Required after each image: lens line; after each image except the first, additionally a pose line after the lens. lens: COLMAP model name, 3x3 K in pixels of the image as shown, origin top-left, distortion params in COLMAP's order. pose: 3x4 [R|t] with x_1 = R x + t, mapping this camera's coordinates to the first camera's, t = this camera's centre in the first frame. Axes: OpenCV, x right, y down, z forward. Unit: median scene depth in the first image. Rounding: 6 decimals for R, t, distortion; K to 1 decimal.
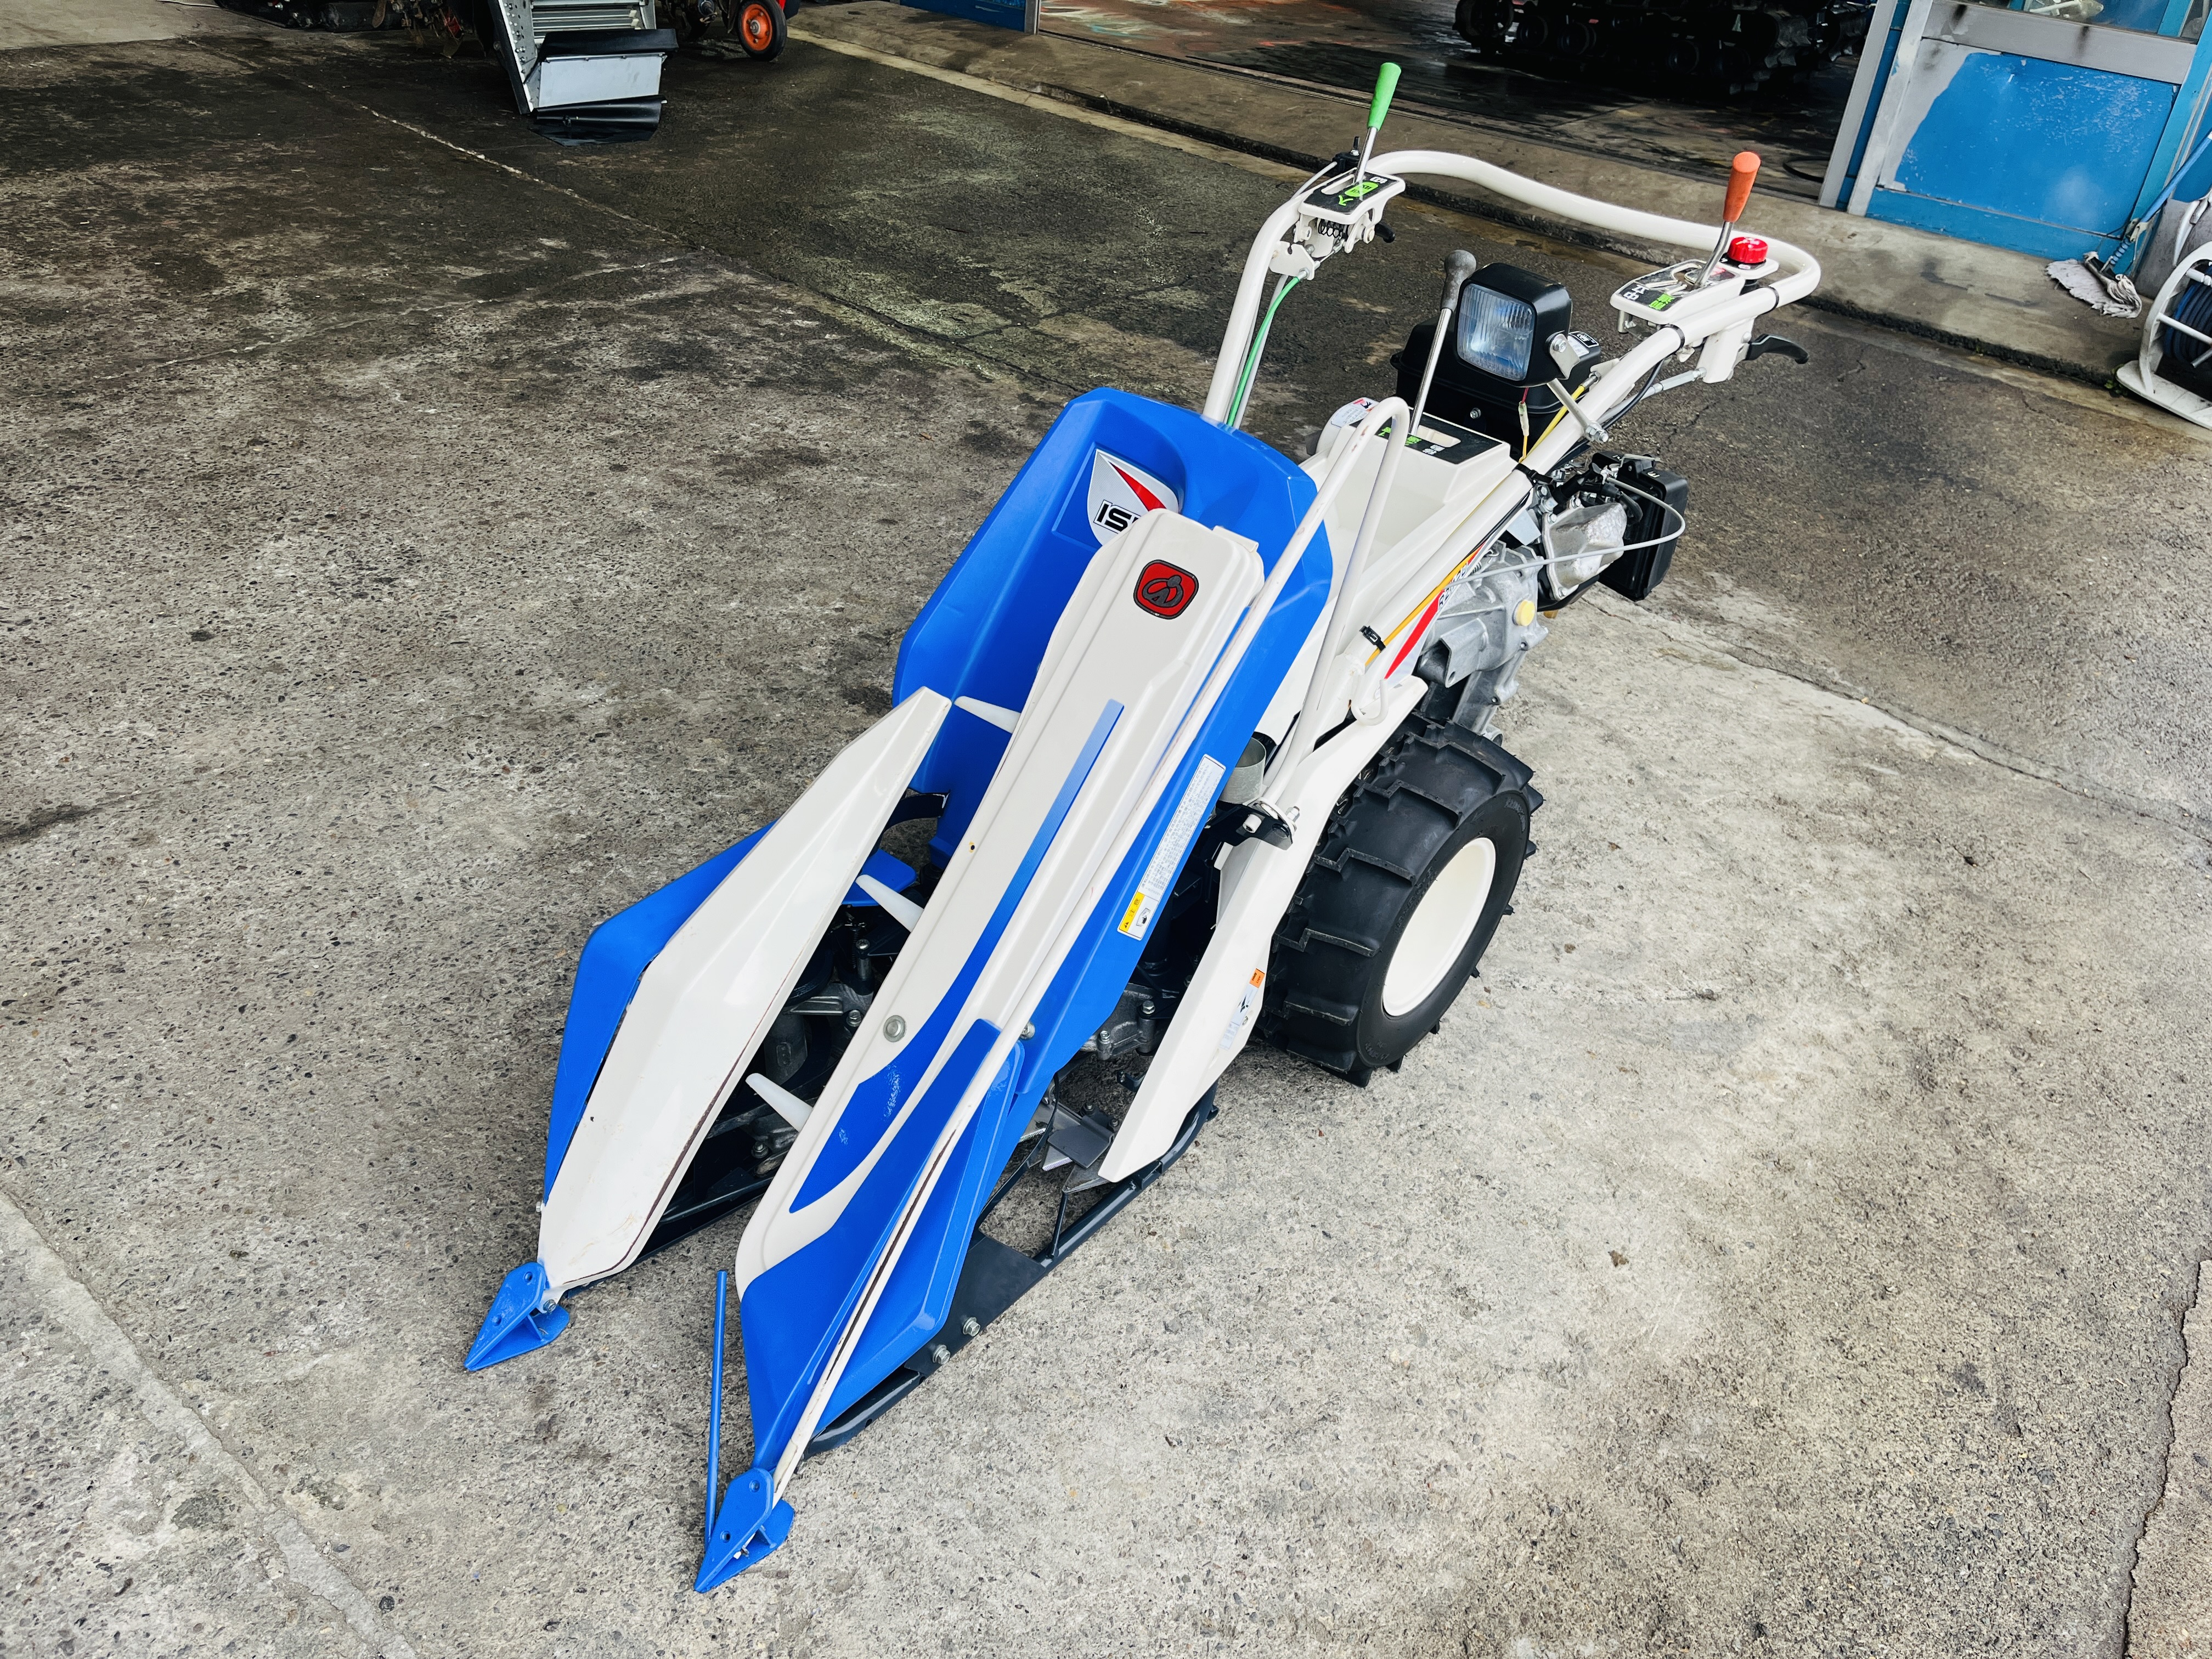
lens RADIAL K [[1669.2, 0, 1104.7], [0, 1669.2, 833.8], [0, 0, 1]] dist [0.065521, -0.093605]
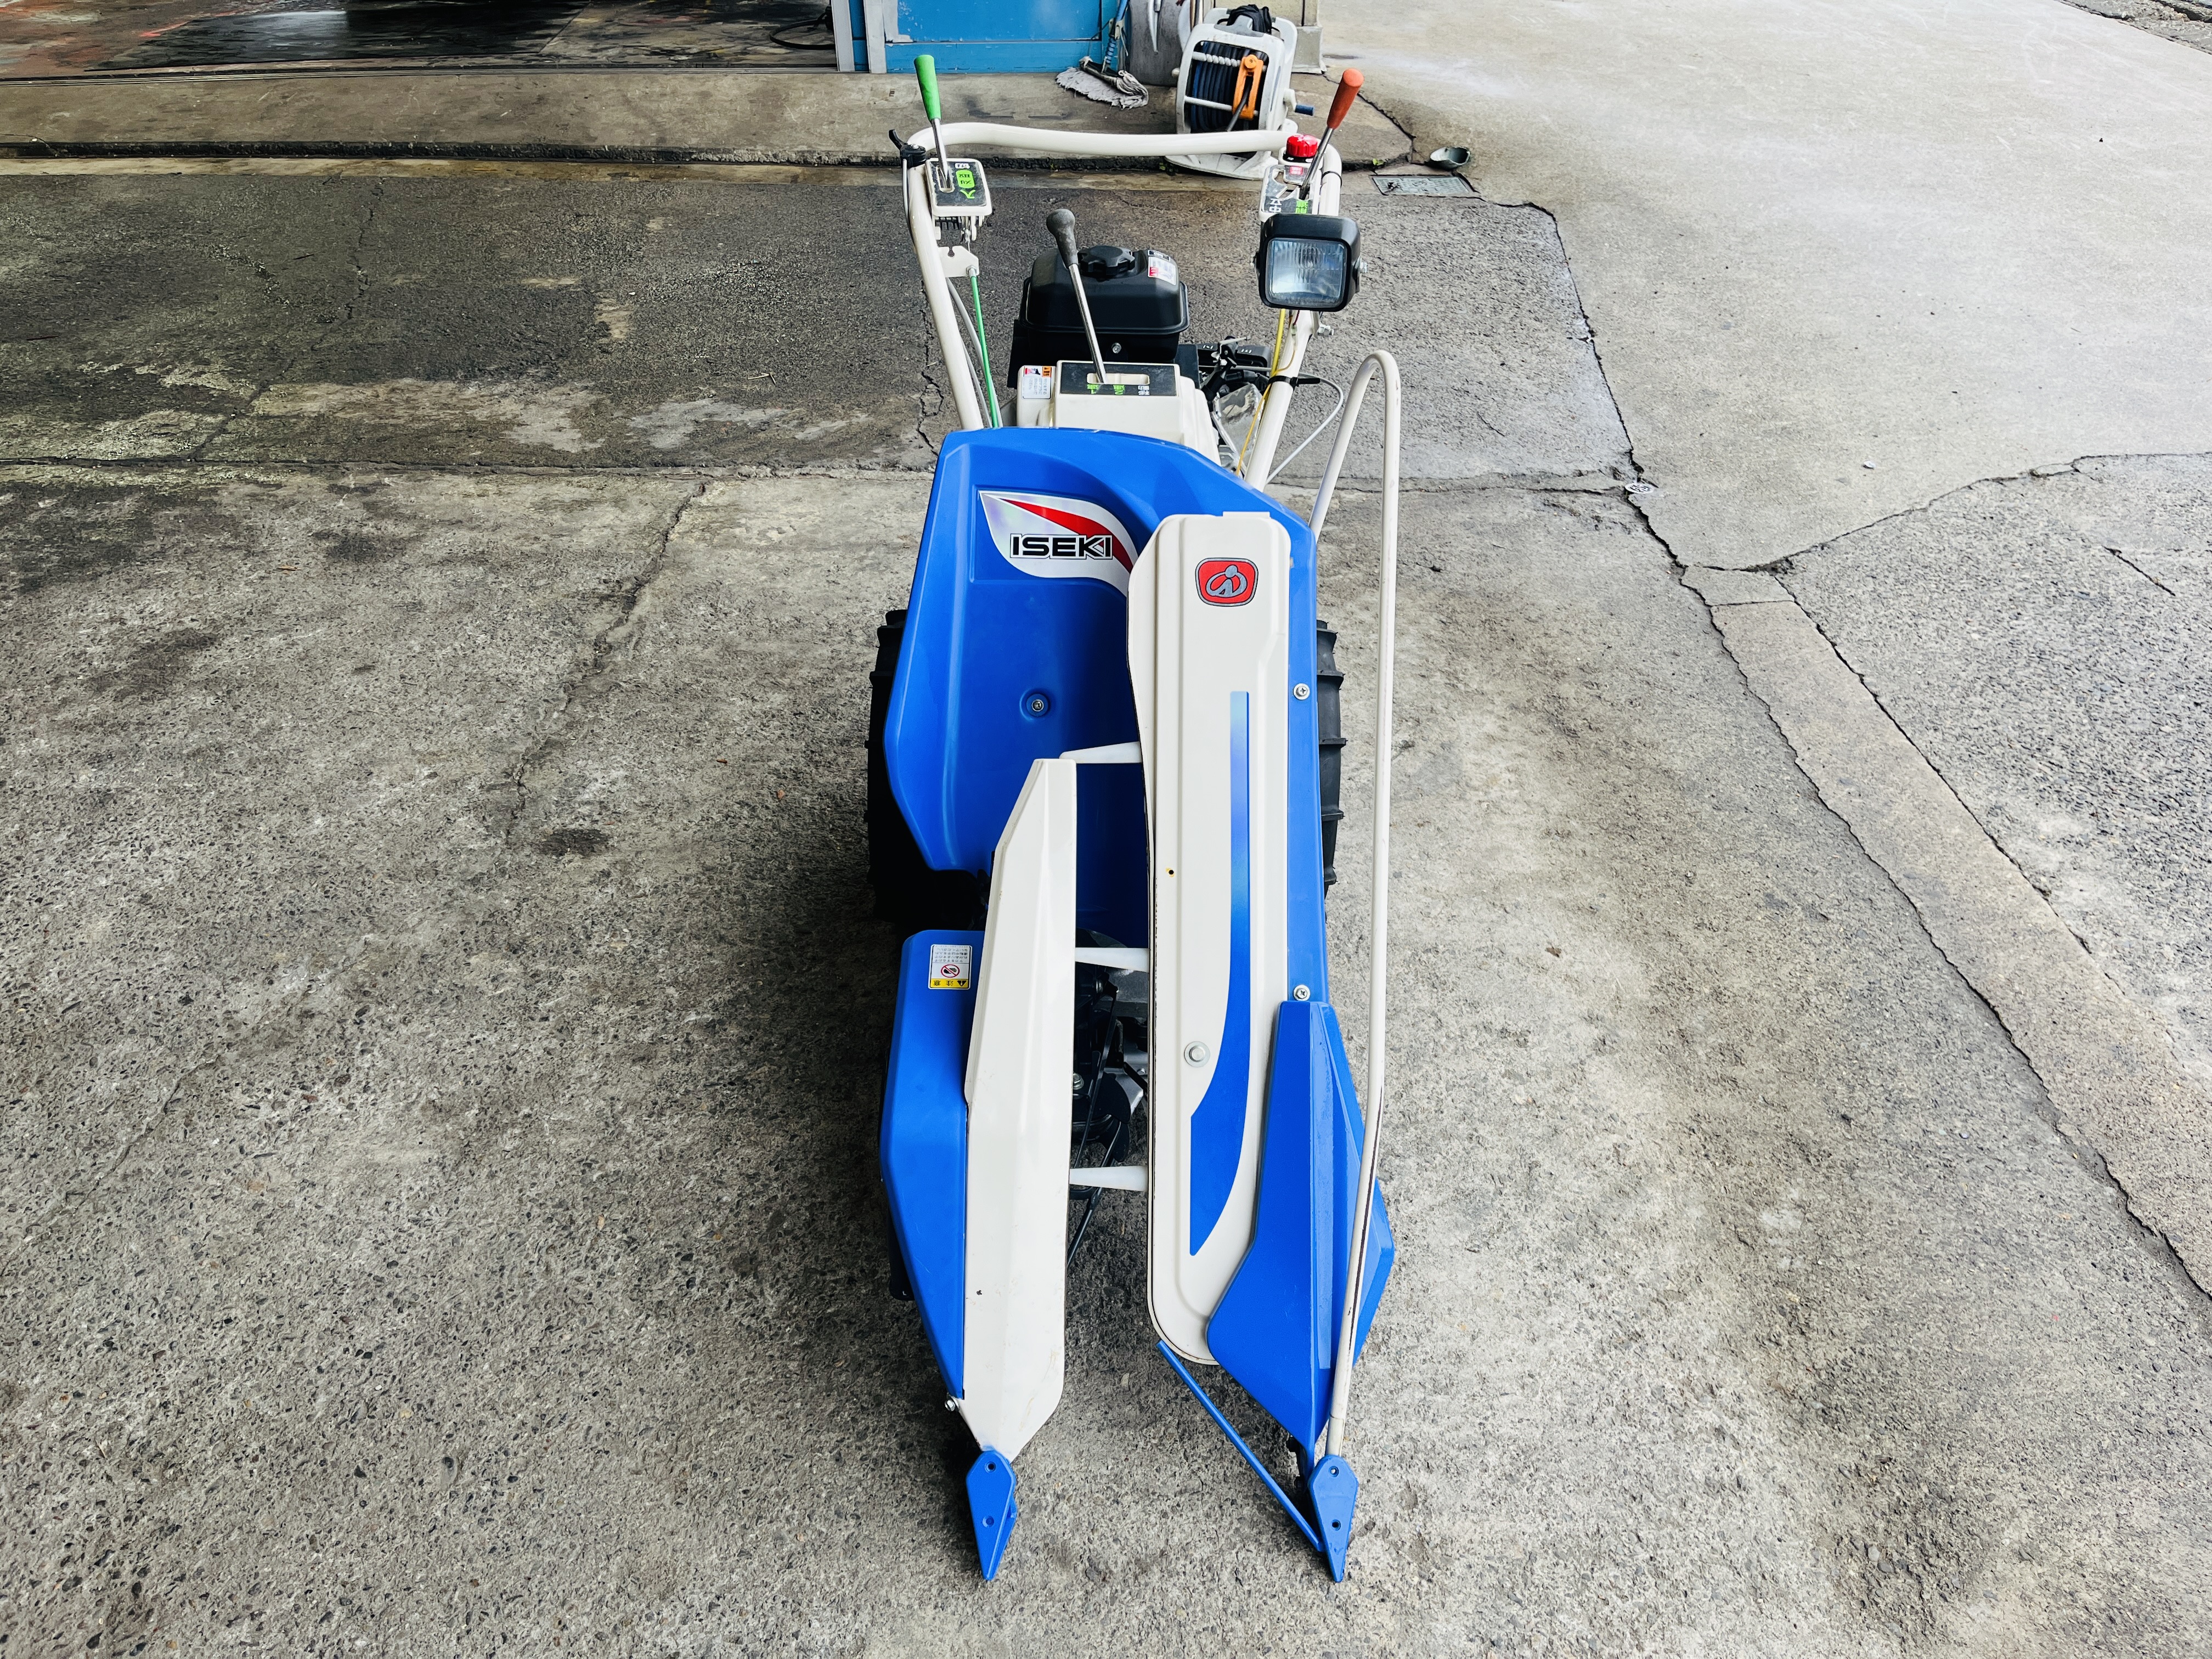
lens RADIAL K [[1670.5, 0, 1105.5], [0, 1670.5, 838.2], [0, 0, 1]] dist [0.051229, -0.077762]
pose [[0.766300, -0.442182, 0.466111, -0.380274], [0.410239, 0.895090, 0.174695, -0.136574], [-0.494458, 0.057348, 0.867307, 0.059723]]
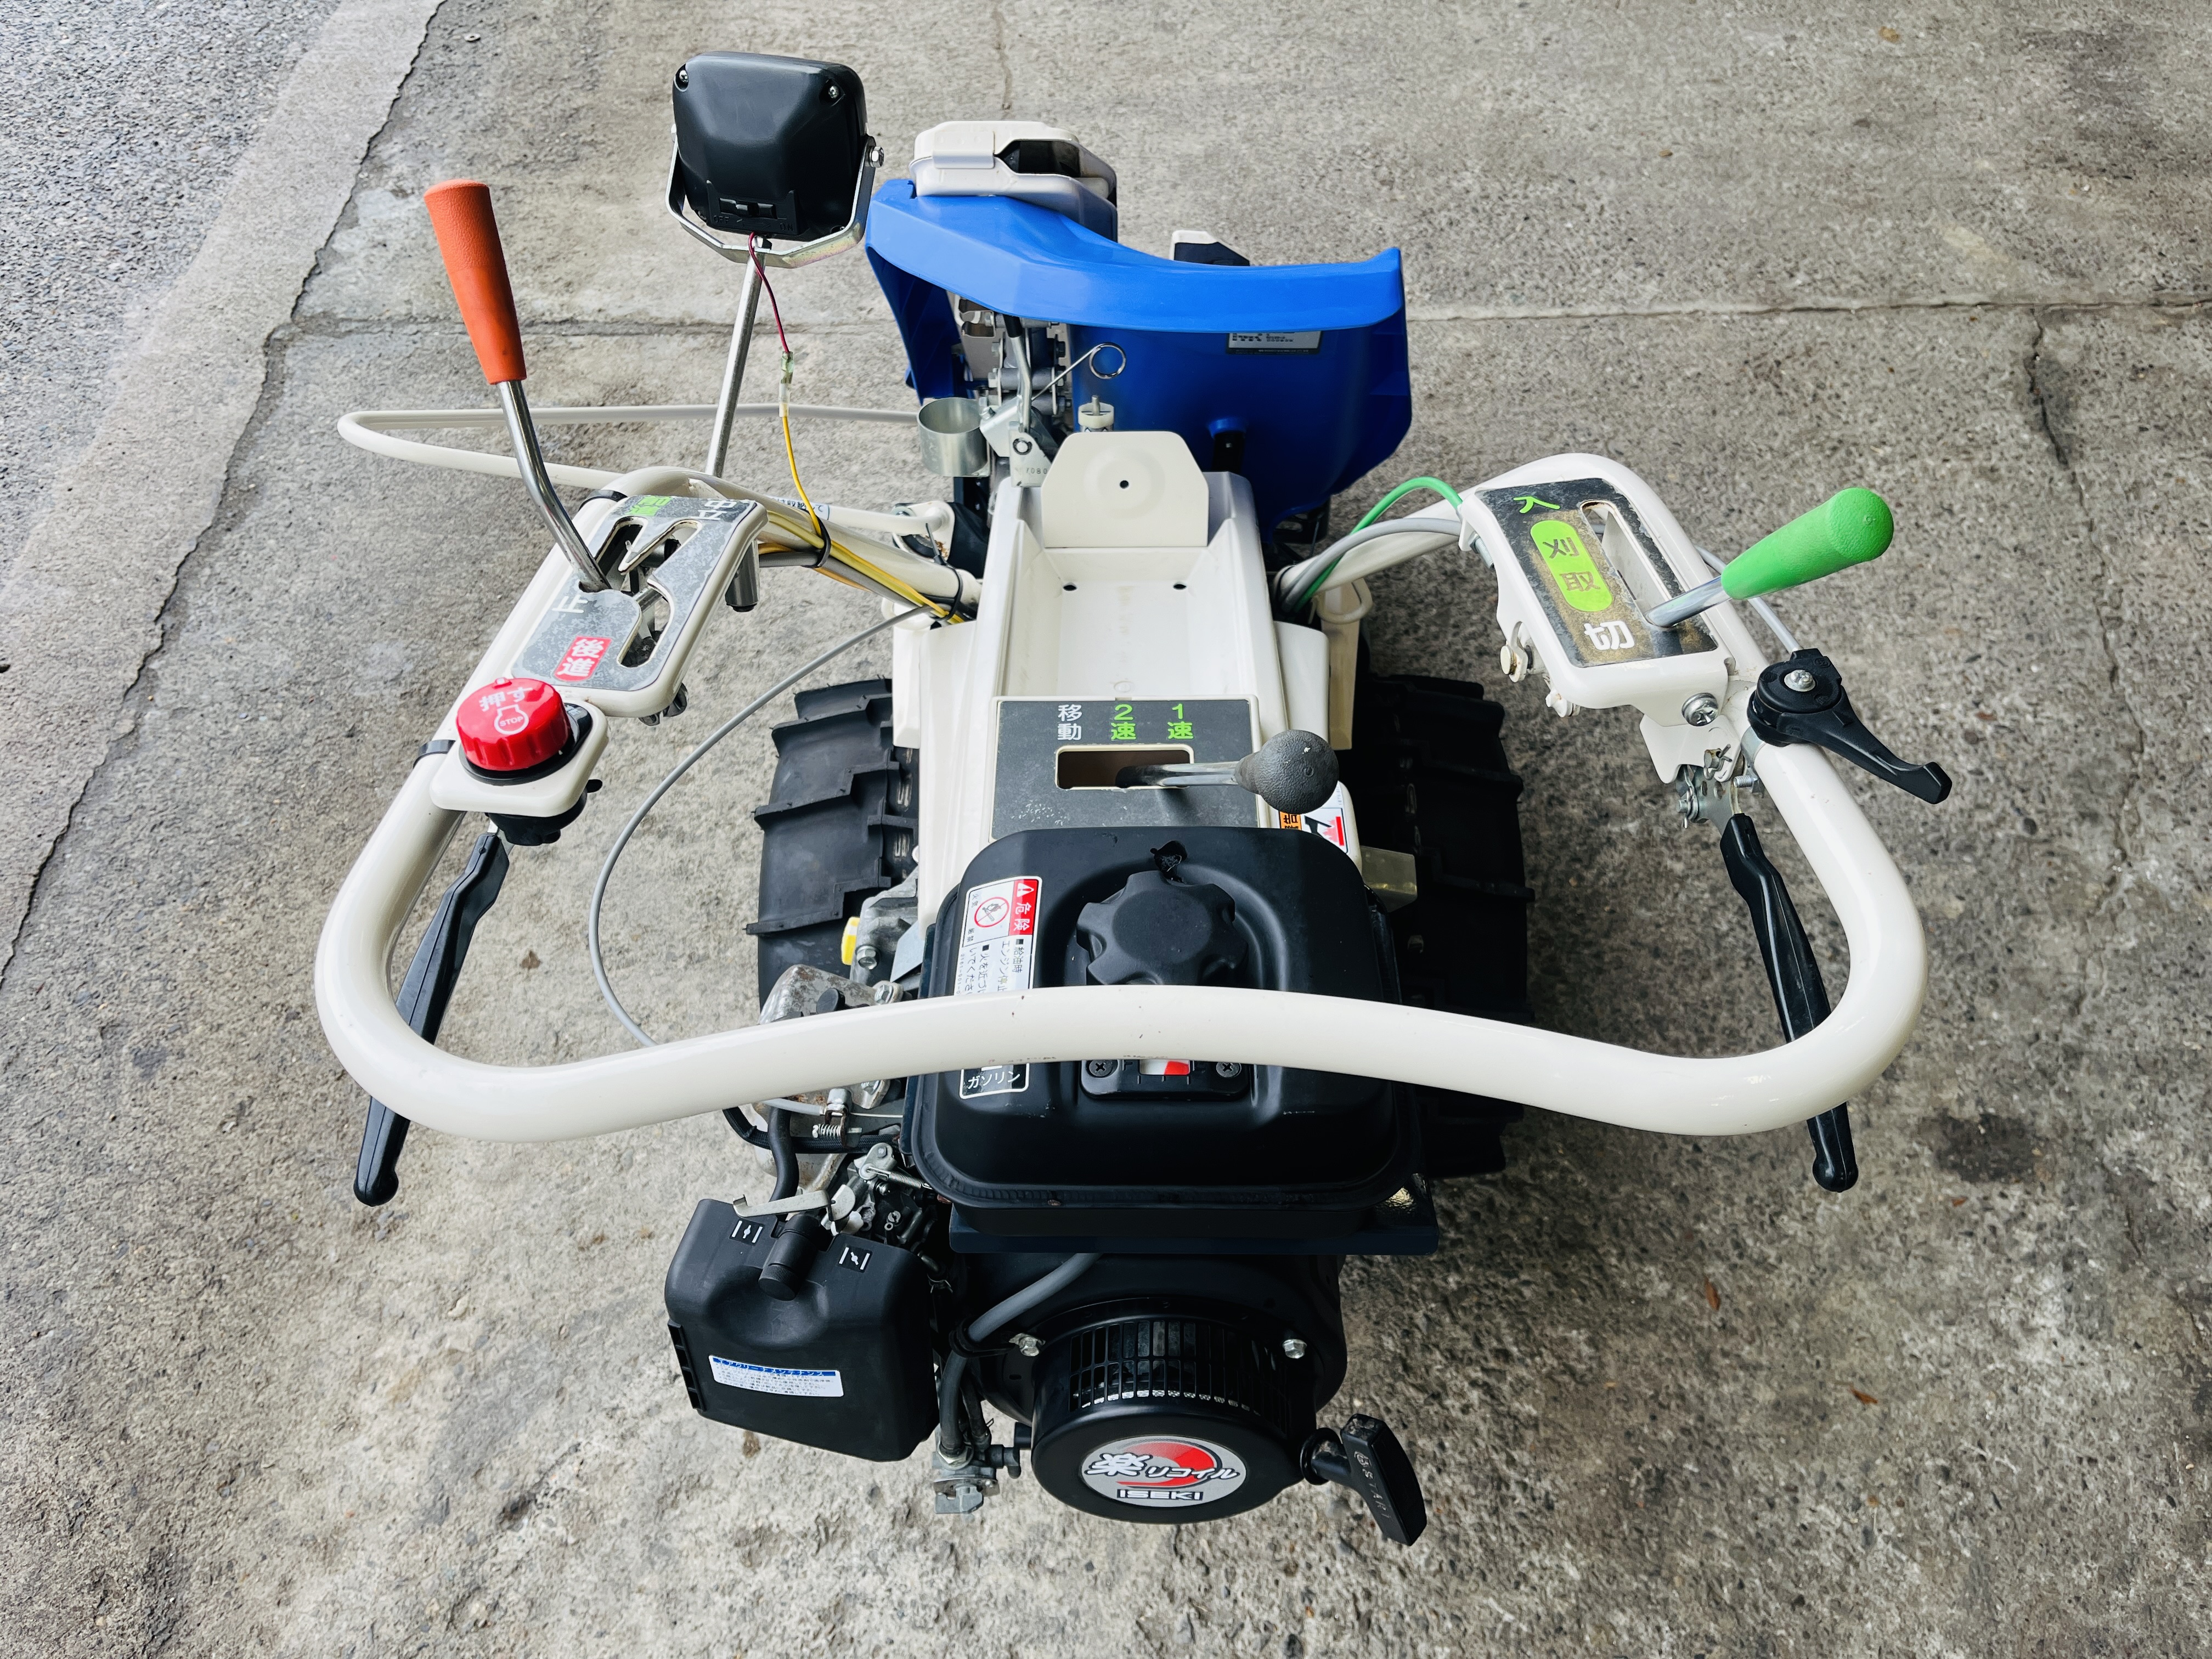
lens RADIAL K [[1681.5, 0, 1106.0], [0, 1681.5, 829.5], [0, 0, 1]] dist [0.020891, -0.007405]
pose [[-0.777947, 0.409309, -0.476724, 0.362460], [-0.406296, 0.251058, 0.878574, -0.547509], [0.479294, 0.877175, -0.029009, 0.856340]]
